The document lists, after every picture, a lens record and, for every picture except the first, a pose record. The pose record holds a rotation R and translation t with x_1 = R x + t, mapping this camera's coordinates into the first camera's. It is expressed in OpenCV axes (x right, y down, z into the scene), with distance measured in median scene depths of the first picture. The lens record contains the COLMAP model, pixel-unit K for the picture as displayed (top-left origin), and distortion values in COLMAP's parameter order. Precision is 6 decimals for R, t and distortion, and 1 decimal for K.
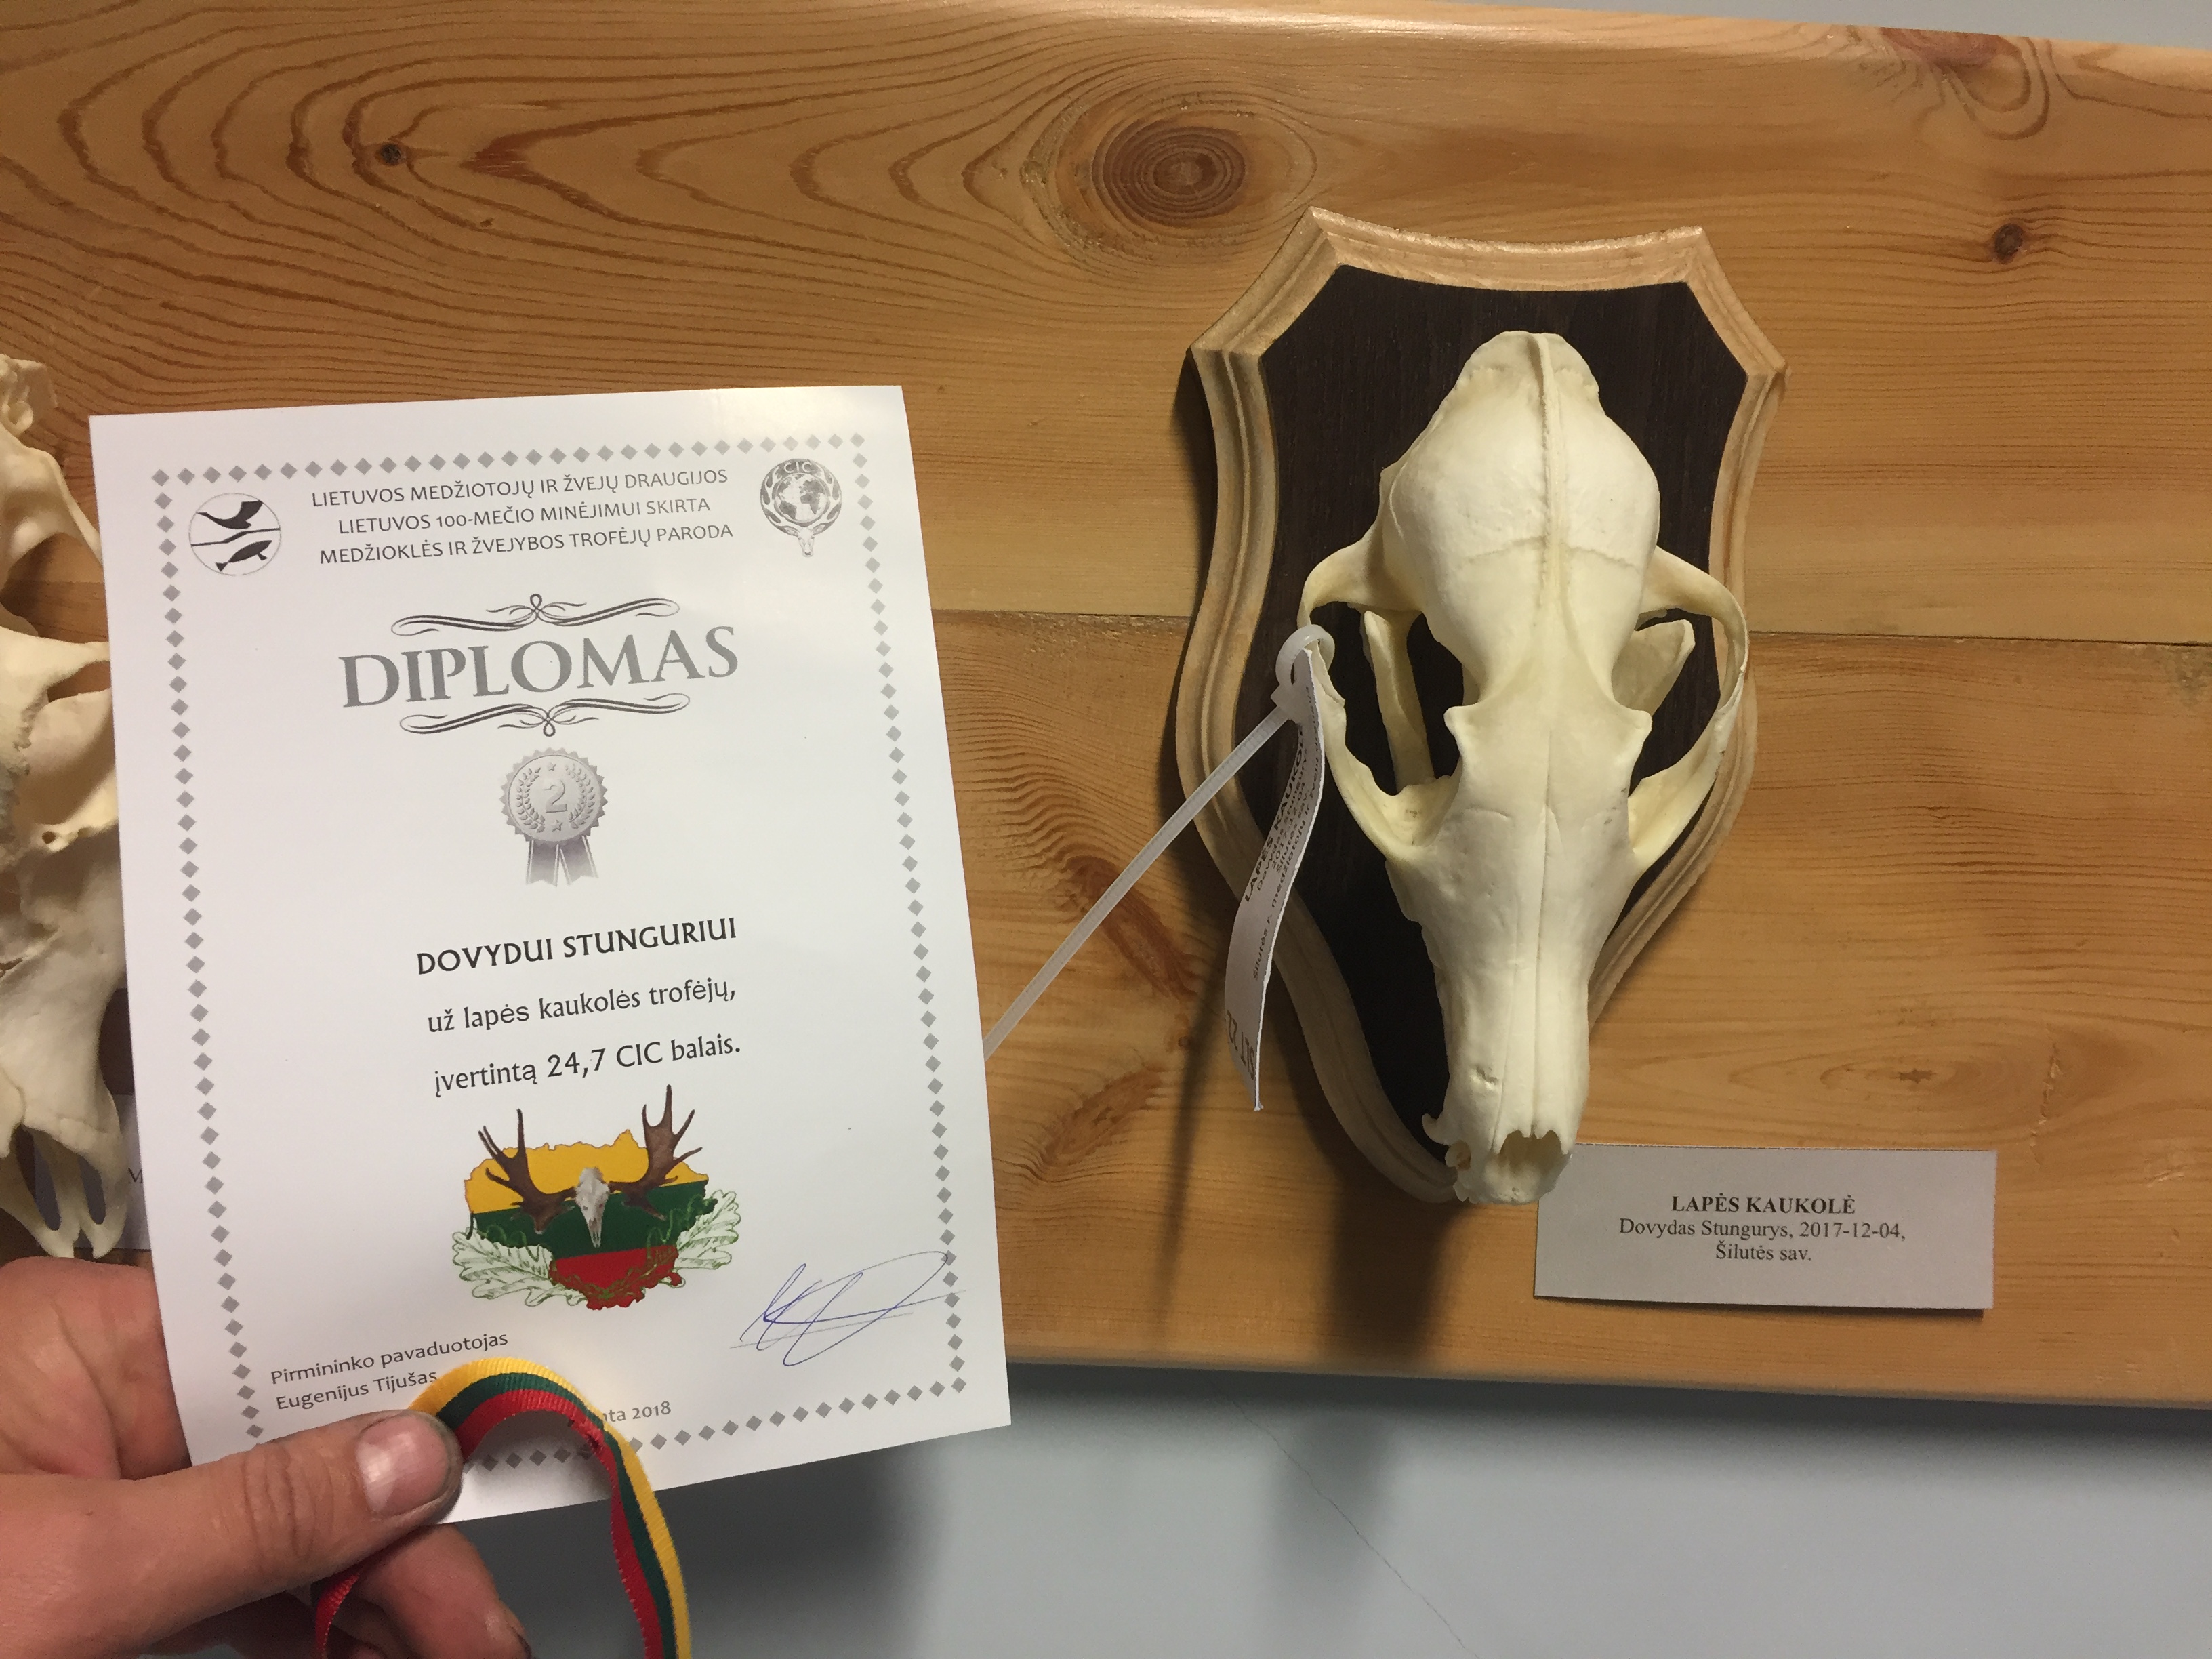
lens RADIAL K [[1889.5, 0, 1114.6], [0, 1889.5, 820.3], [0, 0, 1]] dist [0.069975, -0.101644]
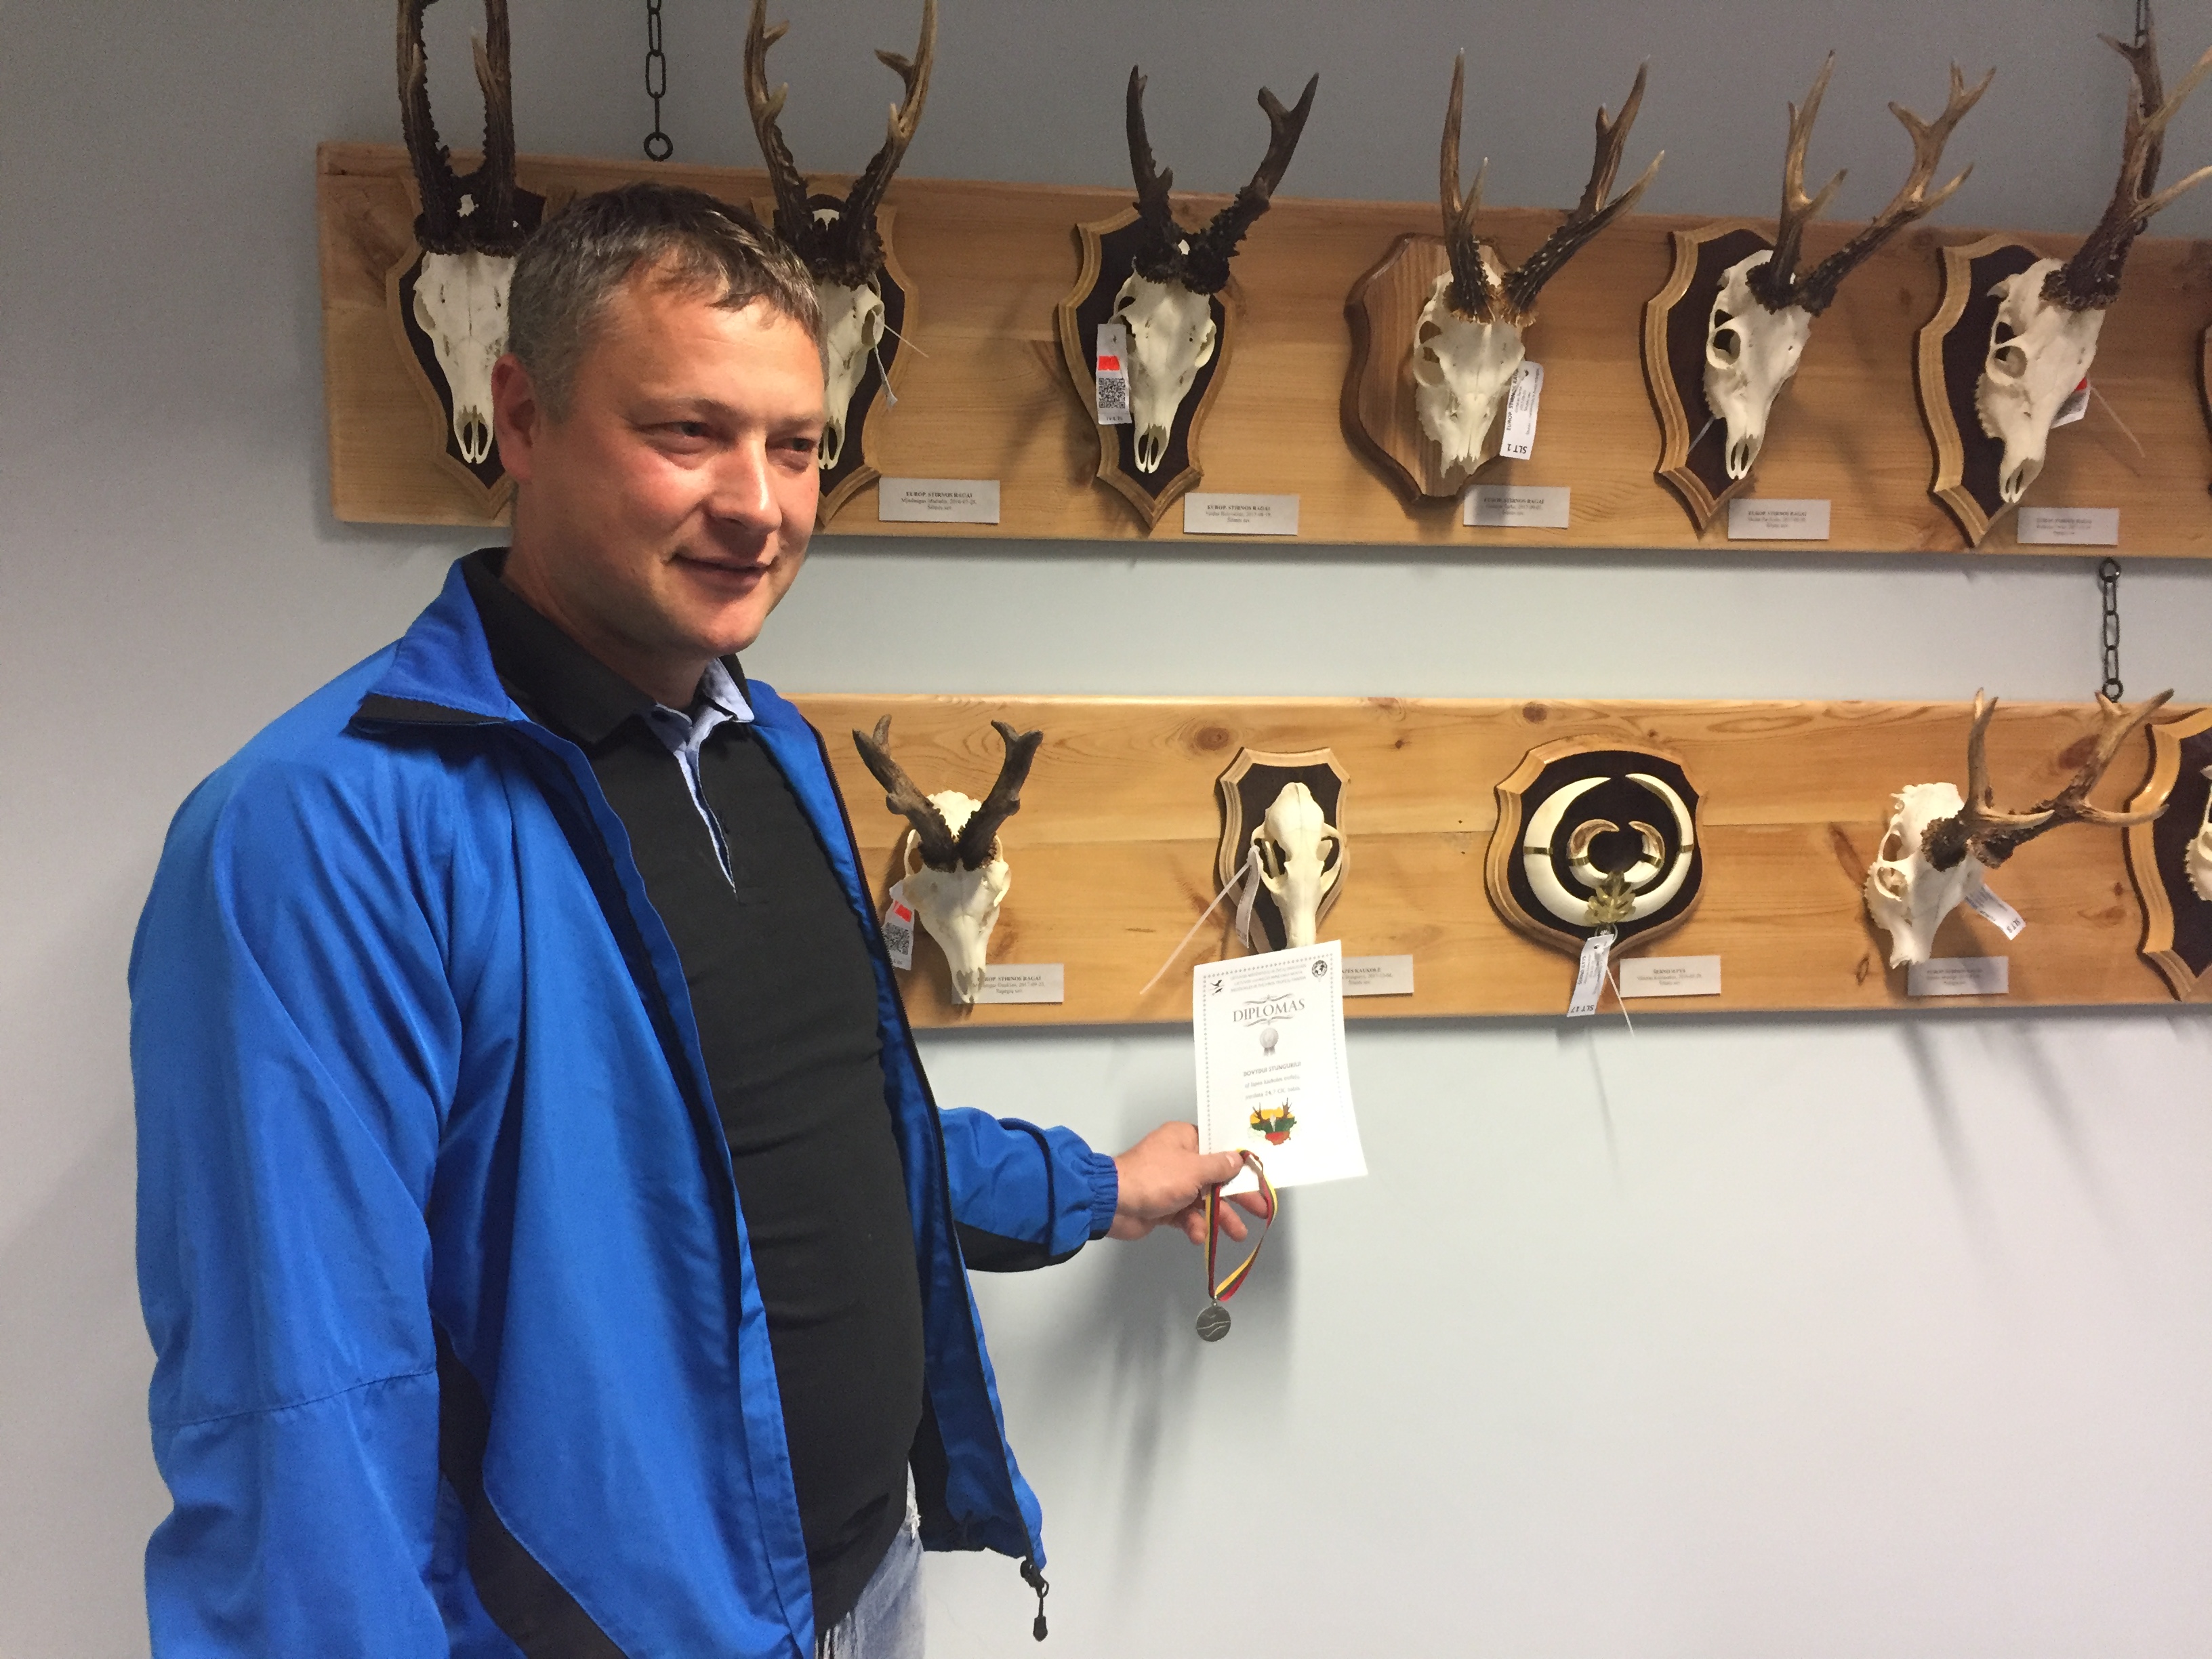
lens RADIAL K [[1889.5, 0, 1114.6], [0, 1889.5, 820.3], [0, 0, 1]] dist [0.069975, -0.101644]
pose [[0.989268, -0.050444, 0.137129, -0.826862], [0.052583, 0.998544, -0.012015, -0.117225], [-0.136324, 0.019097, 0.990480, -3.391702]]
